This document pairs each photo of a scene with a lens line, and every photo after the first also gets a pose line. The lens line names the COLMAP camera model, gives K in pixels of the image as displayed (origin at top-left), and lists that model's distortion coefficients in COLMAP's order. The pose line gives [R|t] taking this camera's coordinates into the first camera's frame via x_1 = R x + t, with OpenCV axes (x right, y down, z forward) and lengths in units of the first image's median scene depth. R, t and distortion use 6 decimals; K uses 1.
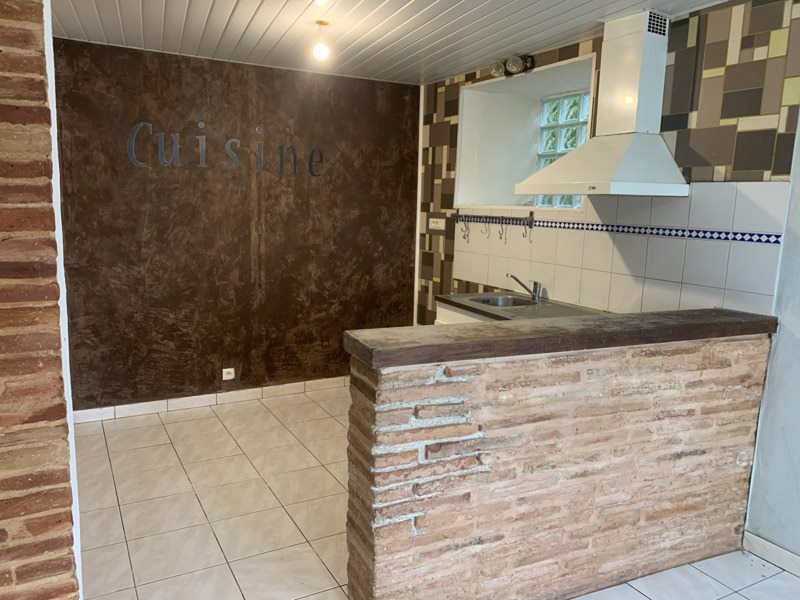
lens RADIAL K [[614.4, 0, 400.7], [0, 614.4, 299.9], [0, 0, 1]] dist [0.026267, -0.033115]
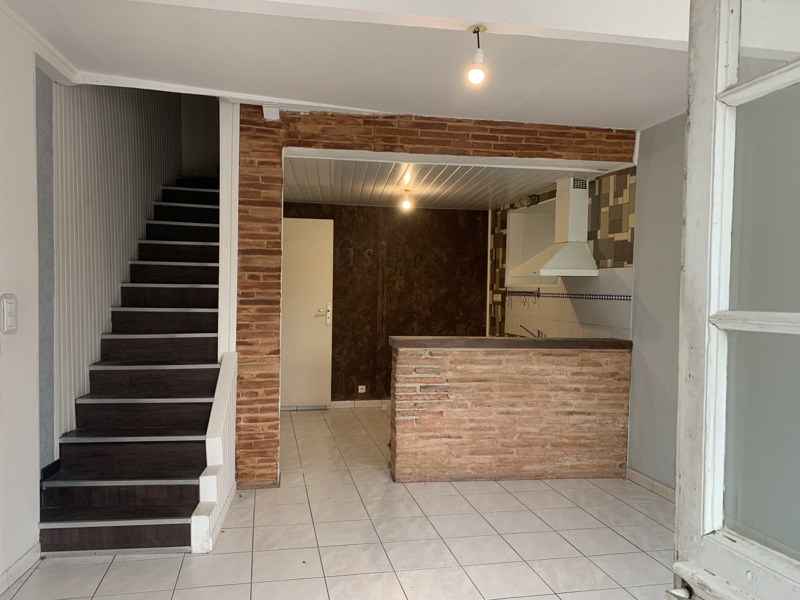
lens RADIAL K [[614.4, 0, 402.4], [0, 614.4, 300.7], [0, 0, 1]] dist [0.026267, -0.033115]
pose [[0.960611, -0.006075, -0.277829, 0.445180], [-0.033912, 0.989727, -0.138893, 0.178451], [0.275818, 0.142844, 0.950537, -0.886144]]
